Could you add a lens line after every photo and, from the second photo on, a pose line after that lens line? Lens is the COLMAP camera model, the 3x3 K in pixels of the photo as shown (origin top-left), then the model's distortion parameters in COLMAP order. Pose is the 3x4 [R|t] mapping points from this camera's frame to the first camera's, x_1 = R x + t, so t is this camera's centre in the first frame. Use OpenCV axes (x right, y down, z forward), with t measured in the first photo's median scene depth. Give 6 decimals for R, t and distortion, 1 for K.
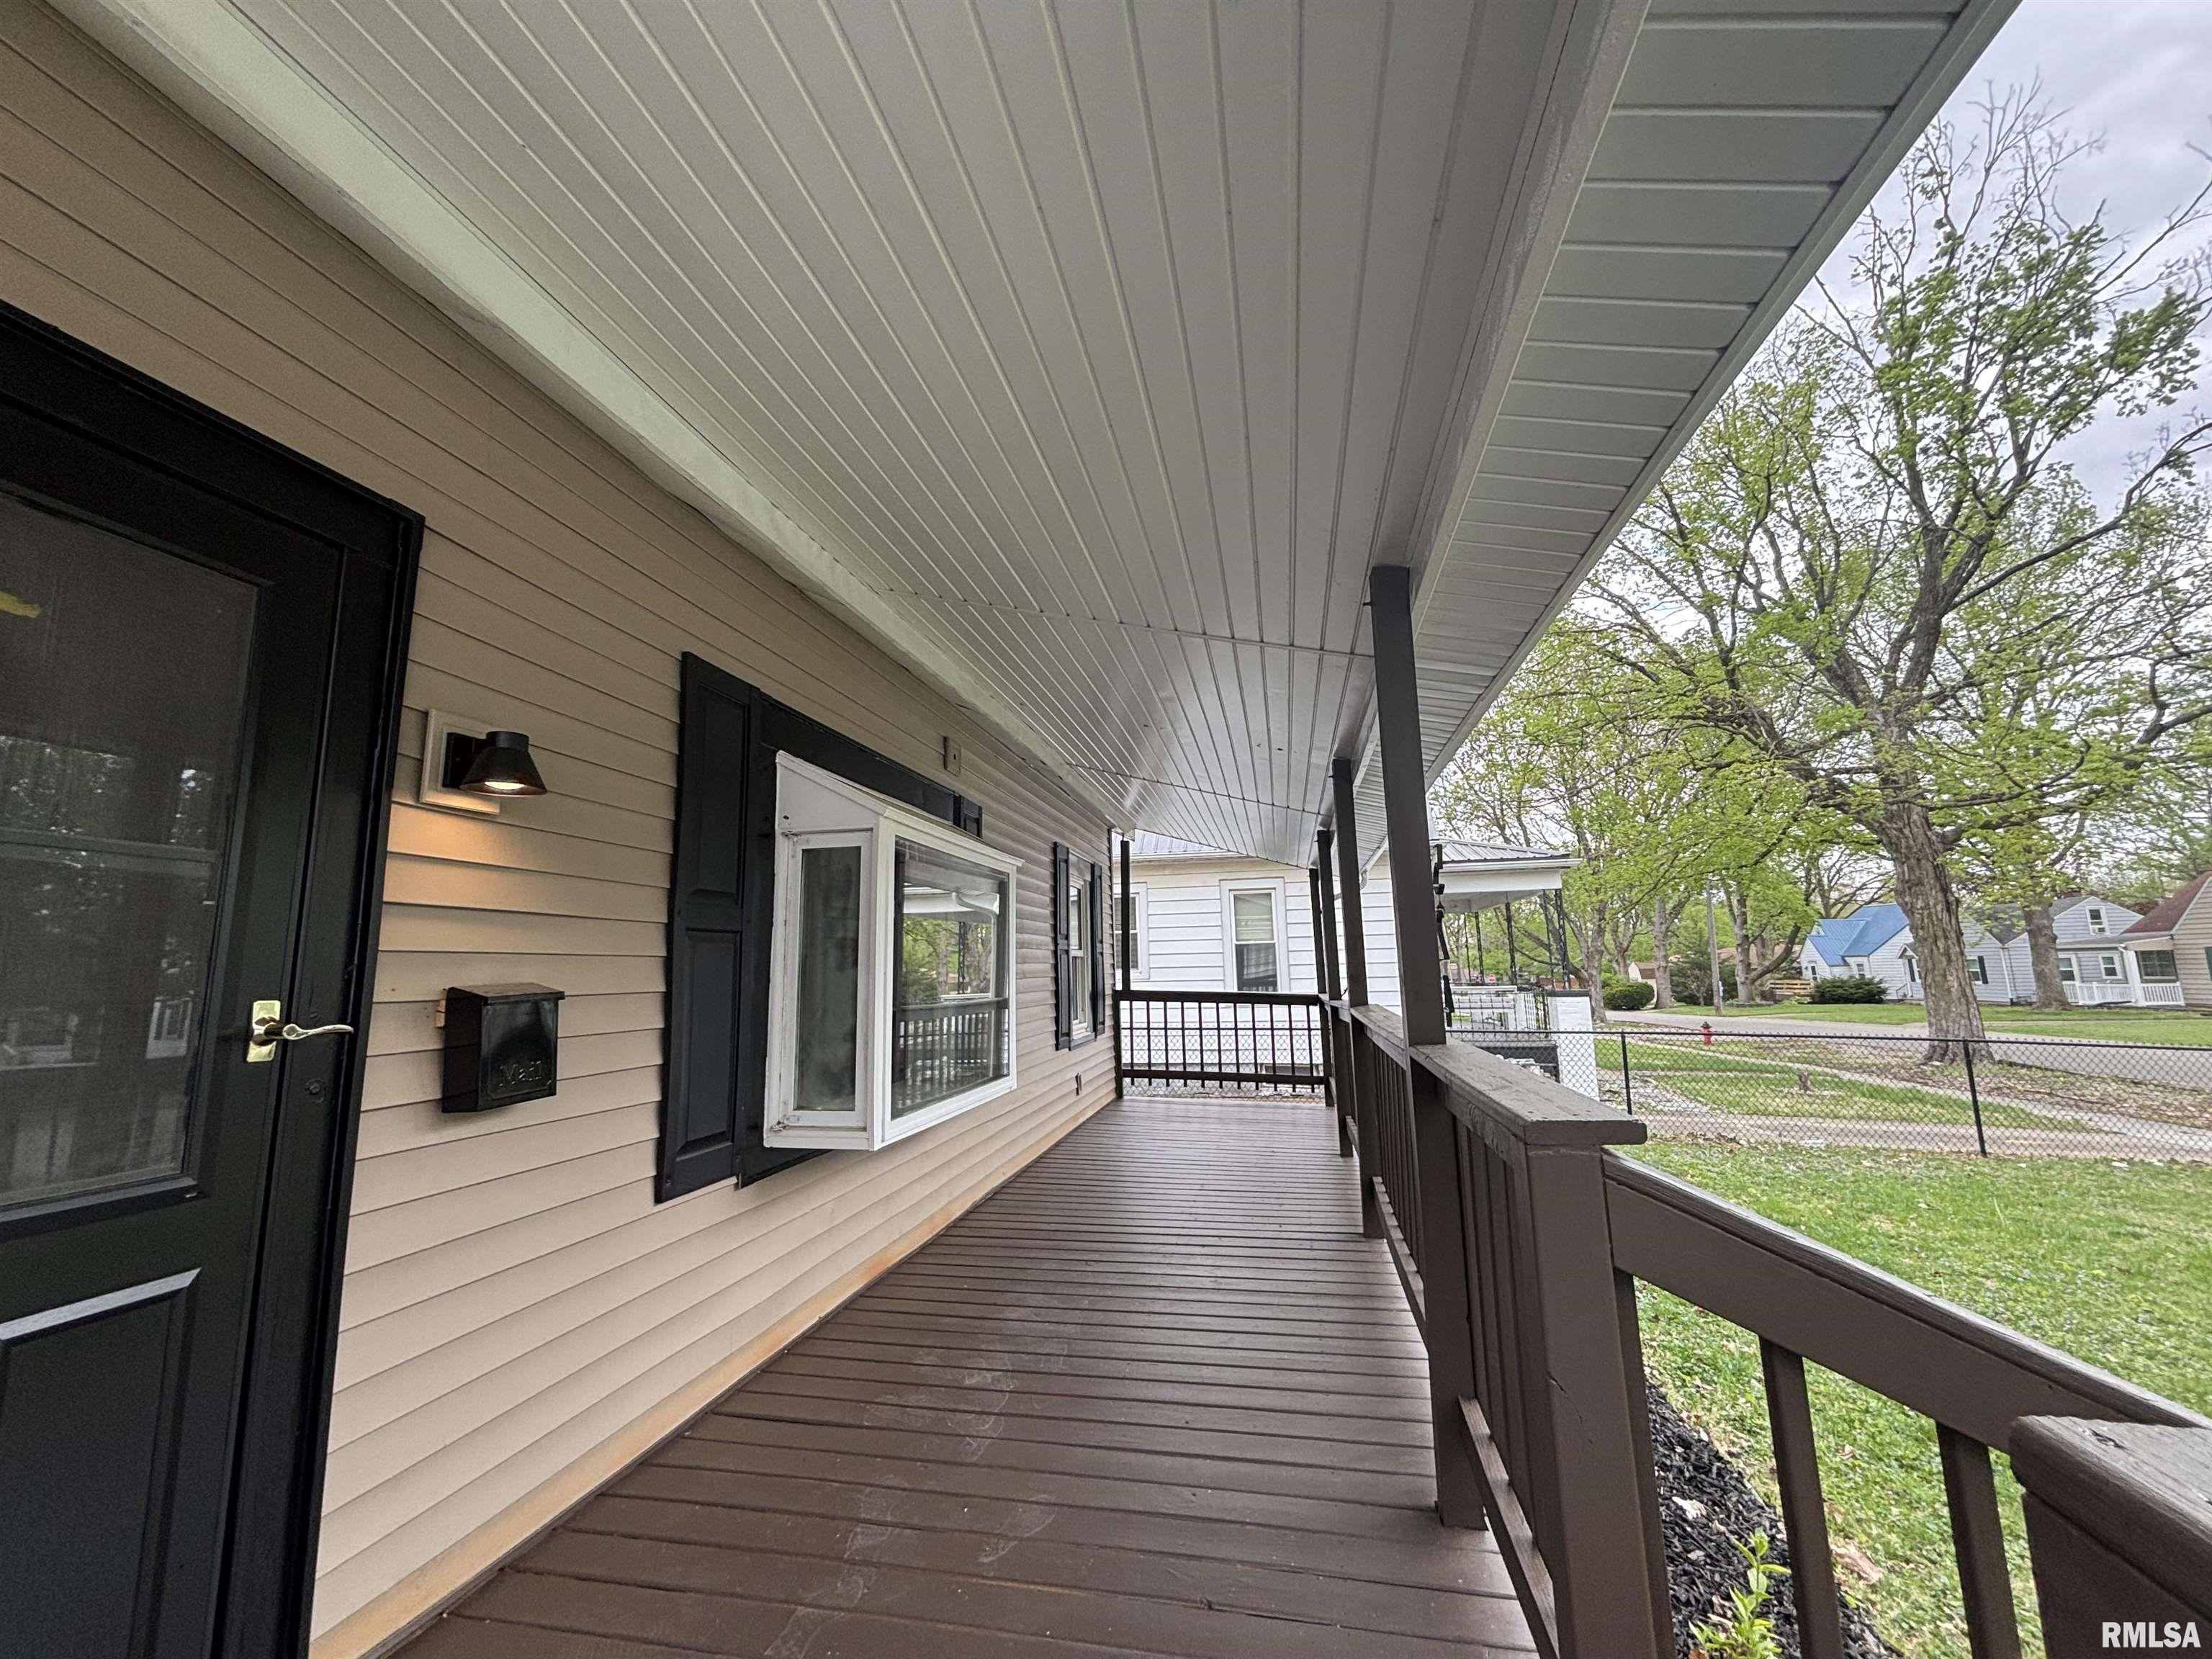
lens RADIAL K [[890.8, 0, 1106.0], [0, 890.8, 829.5], [0, 0, 1]] dist [0.000206, 0.000024]
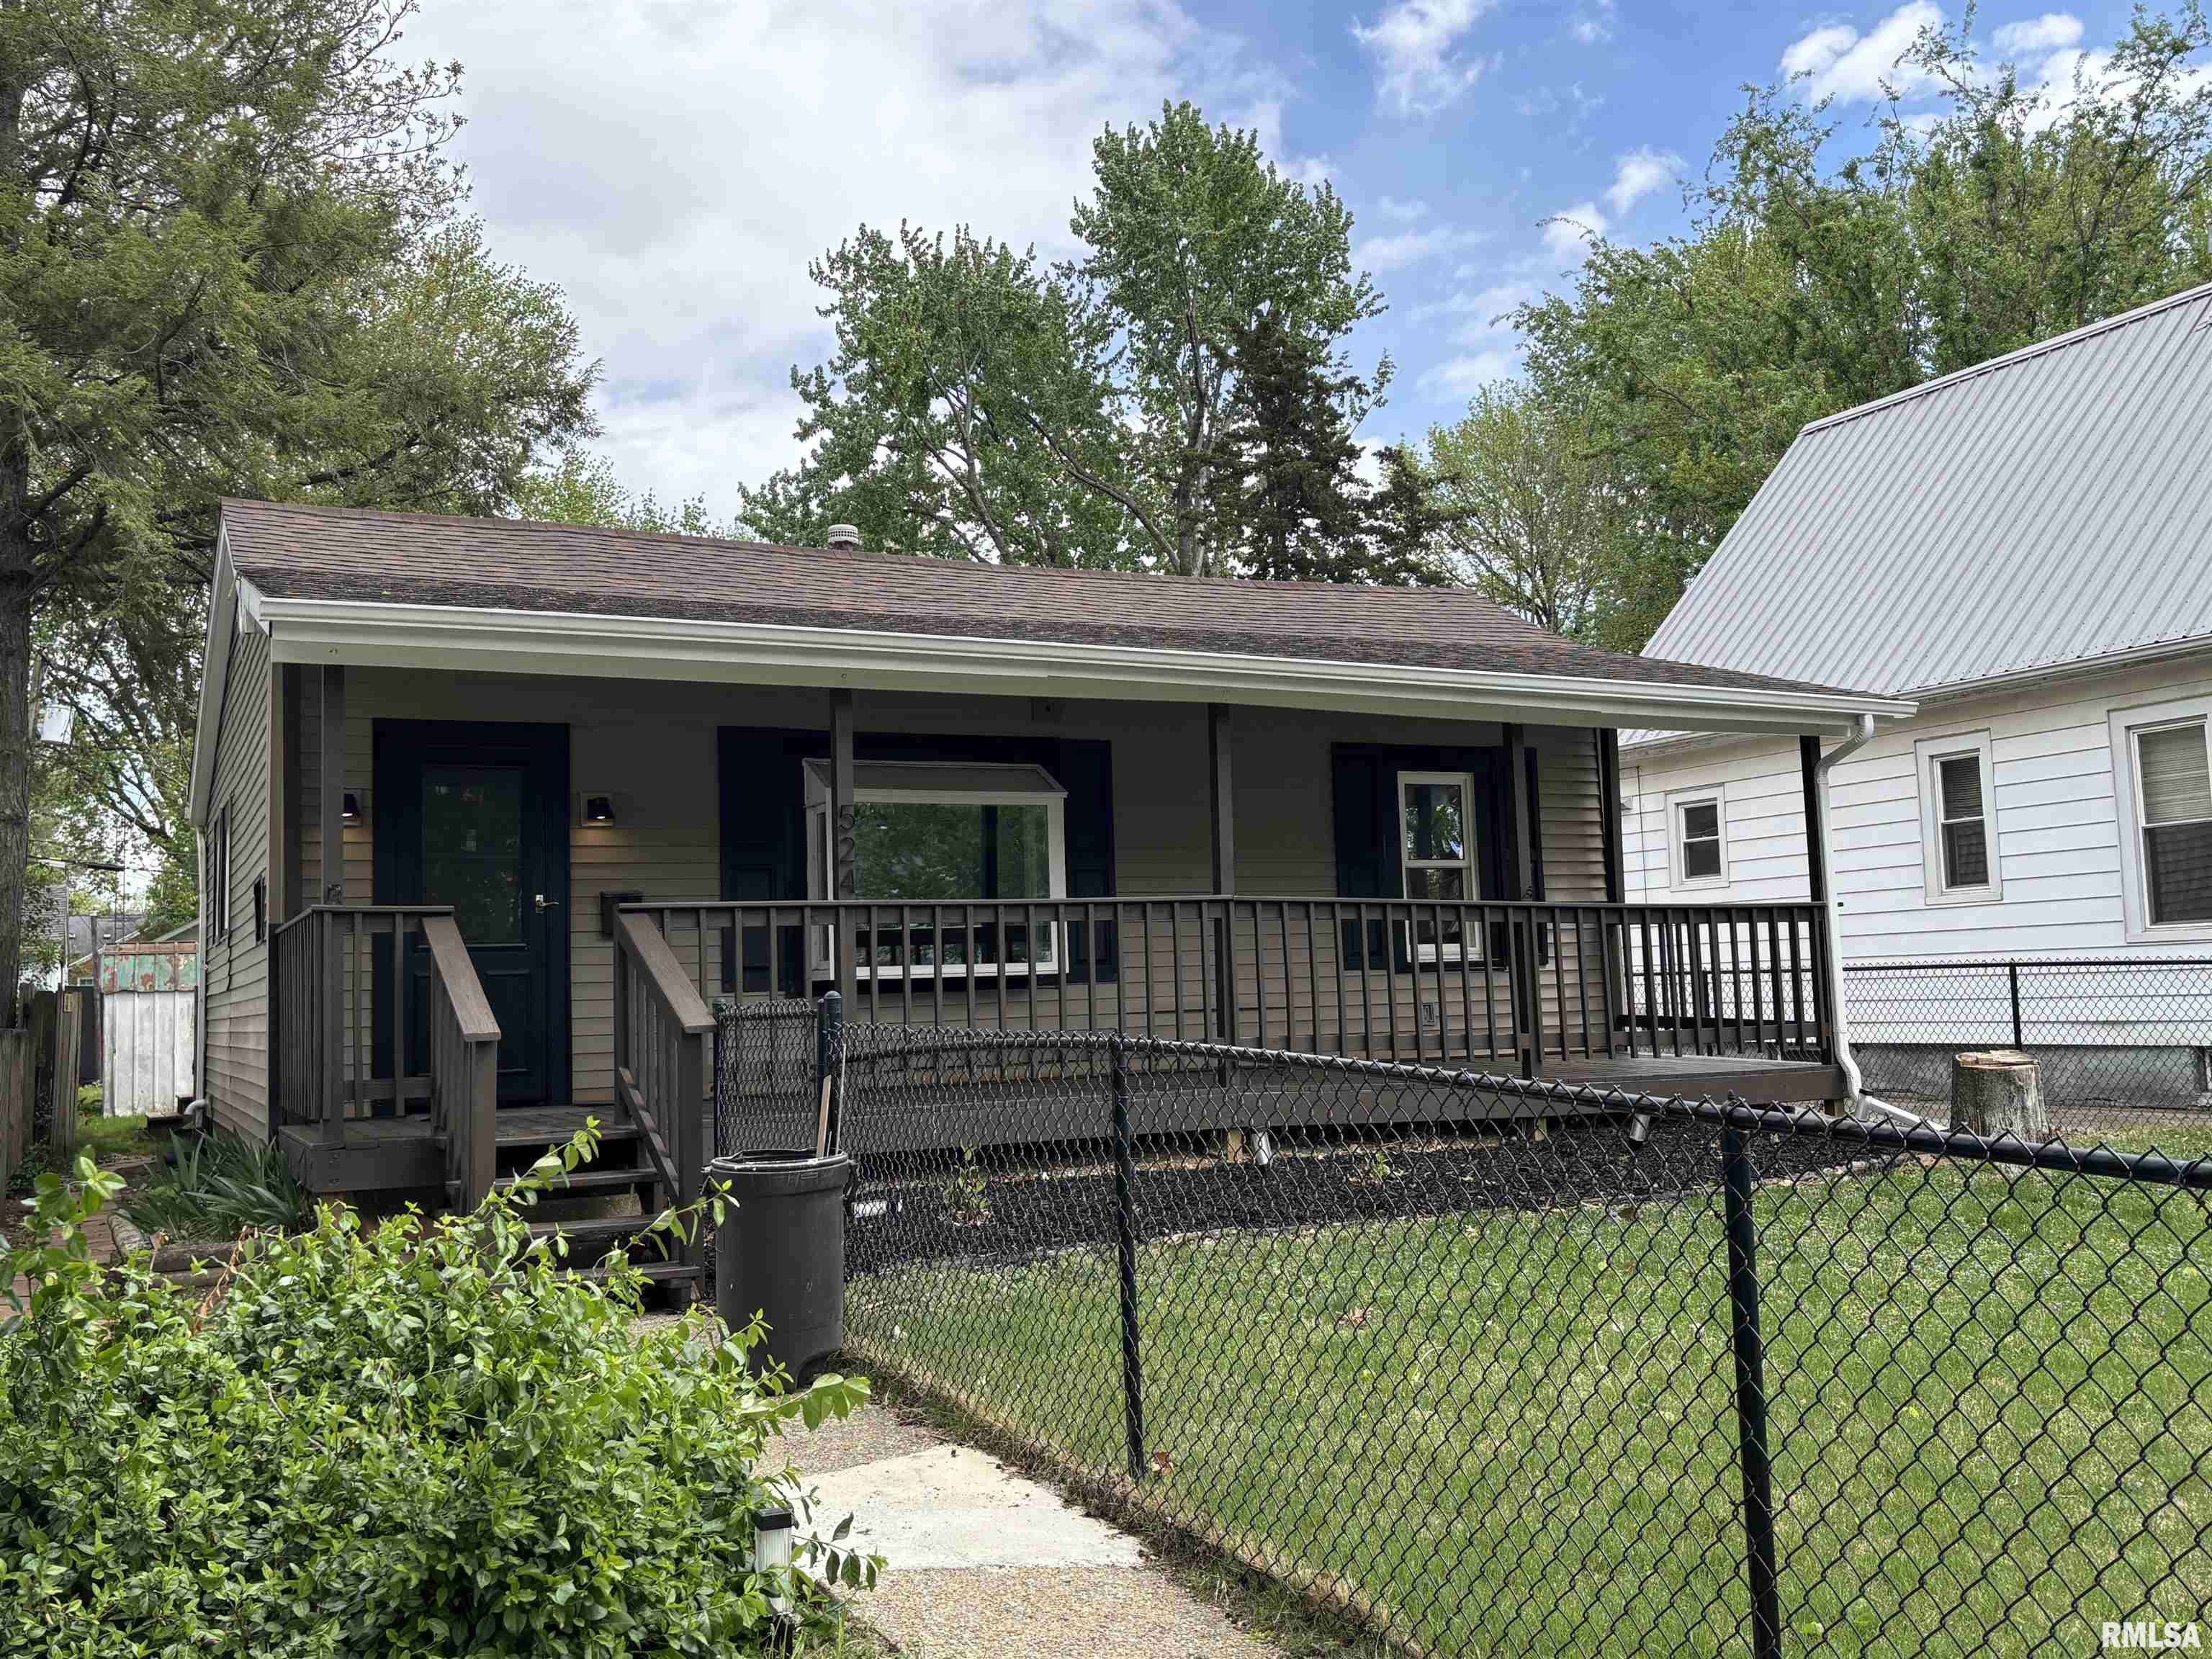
lens RADIAL K [[1968.7, 0, 1106.0], [0, 1968.7, 829.5], [0, 0, 1]] dist [0.093232, -0.148608]
pose [[0.617501, -0.069413, -0.783501, 4.361271], [0.146186, 0.988872, 0.027607, 0.042064], [0.772866, -0.131584, 0.620777, -1.350436]]
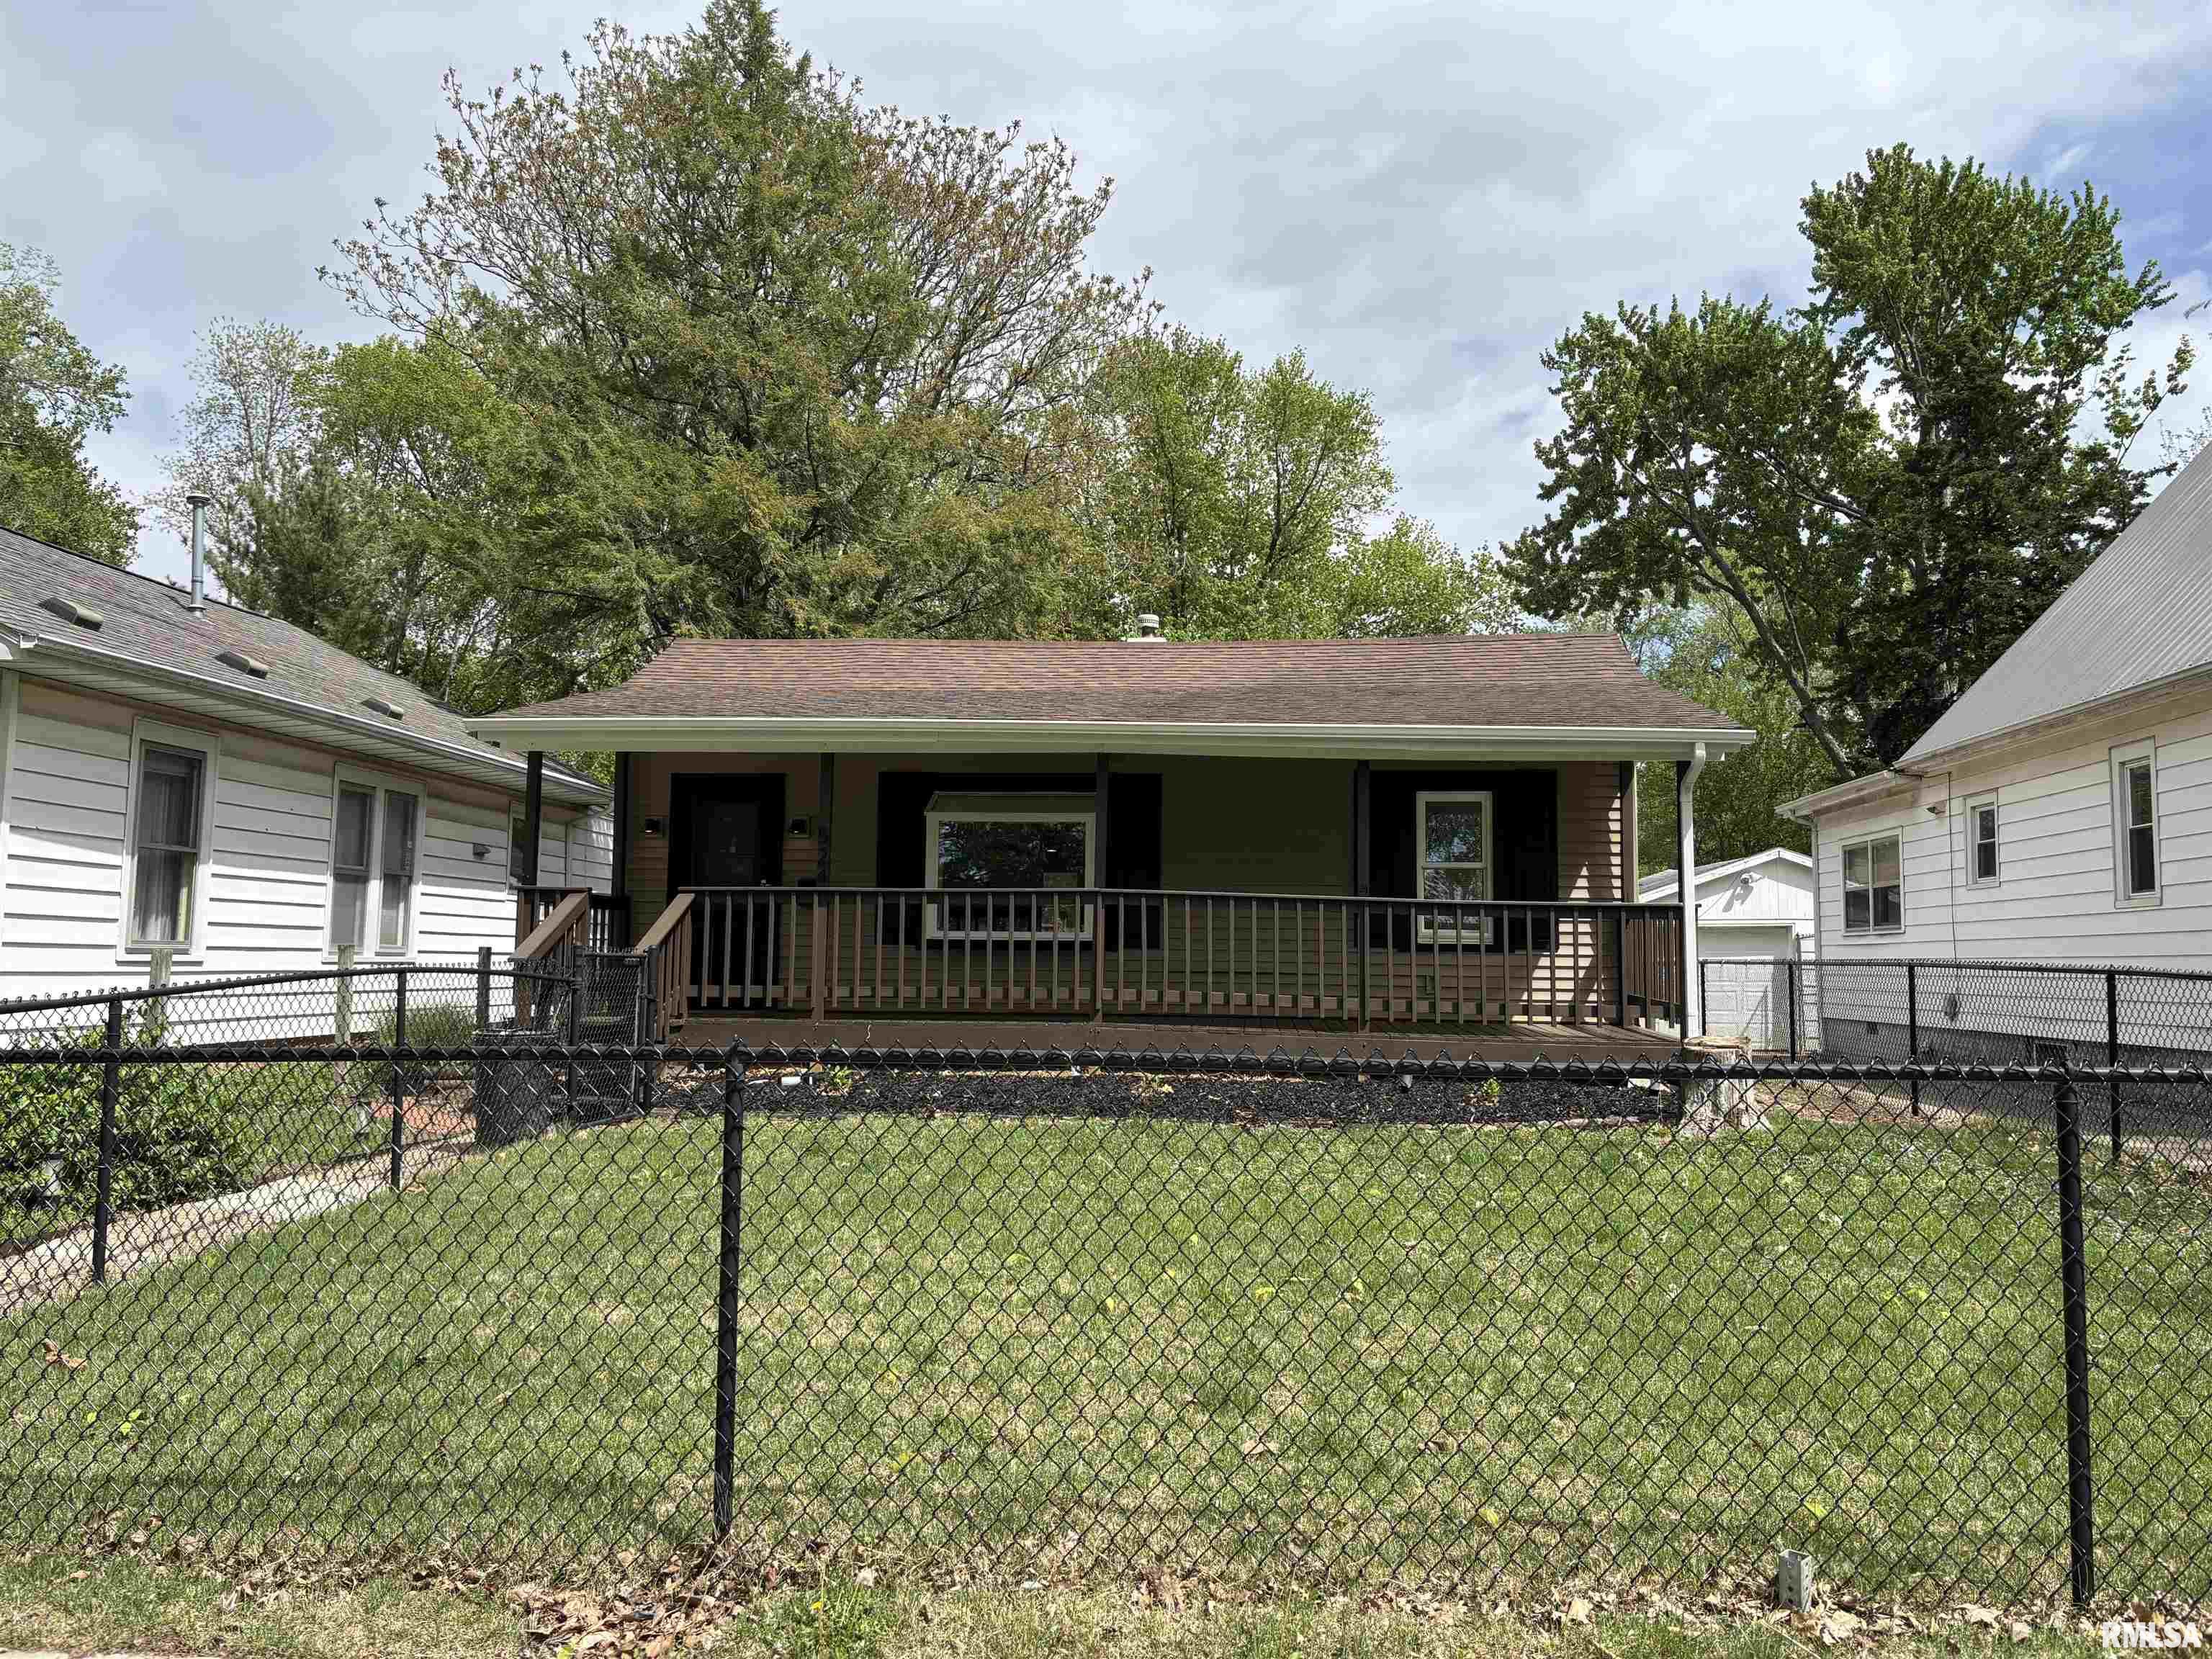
lens RADIAL K [[1669.0, 0, 1106.0], [0, 1669.0, 829.5], [0, 0, 1]] dist [0.061014, -0.053926]
pose [[0.104980, -0.064272, -0.992395, 6.638041], [0.142168, 0.988630, -0.048989, 0.486648], [0.984260, -0.135944, 0.112924, 1.385194]]
